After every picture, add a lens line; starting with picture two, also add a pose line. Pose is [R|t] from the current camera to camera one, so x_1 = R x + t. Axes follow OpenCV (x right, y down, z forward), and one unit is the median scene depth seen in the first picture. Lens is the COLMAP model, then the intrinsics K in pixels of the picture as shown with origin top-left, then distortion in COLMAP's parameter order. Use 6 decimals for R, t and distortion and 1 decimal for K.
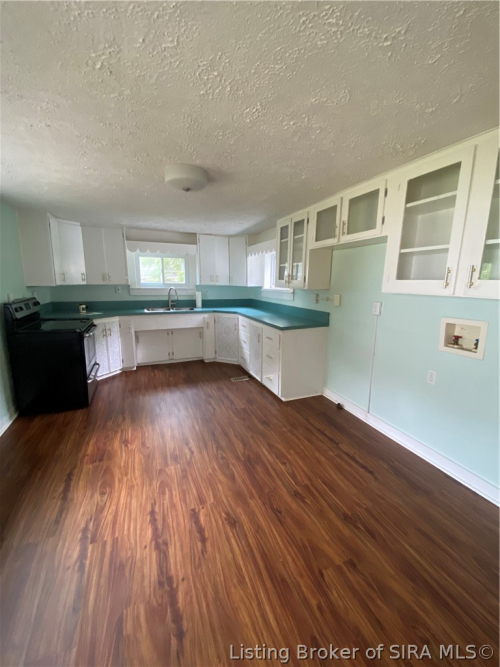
lens RADIAL K [[270.3, 0, 260.6], [0, 270.3, 334.3], [0, 0, 1]] dist [-0.017519, -0.005373]
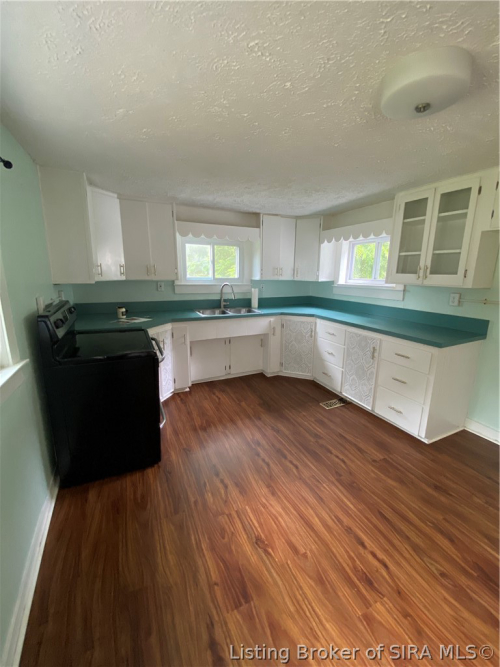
lens RADIAL K [[270.3, 0, 252.3], [0, 270.3, 334.1], [0, 0, 1]] dist [-0.017519, -0.005373]
pose [[0.999725, -0.008759, 0.021768, -0.319185], [0.008122, 0.999541, 0.029203, -0.056221], [-0.022014, -0.029018, 0.999336, 0.244041]]
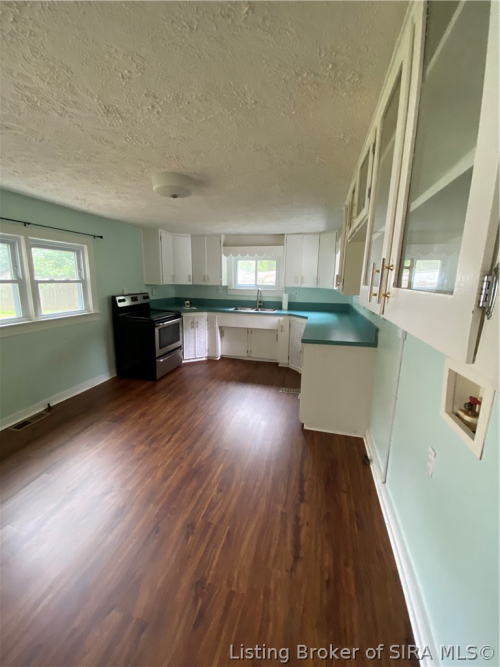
lens RADIAL K [[270.3, 0, 251.4], [0, 270.3, 335.0], [0, 0, 1]] dist [-0.017519, -0.005373]
pose [[0.791061, 0.125491, -0.598727, 0.345221], [-0.127536, 0.991058, 0.039217, -0.039080], [0.598295, 0.045337, 0.799992, 0.181194]]
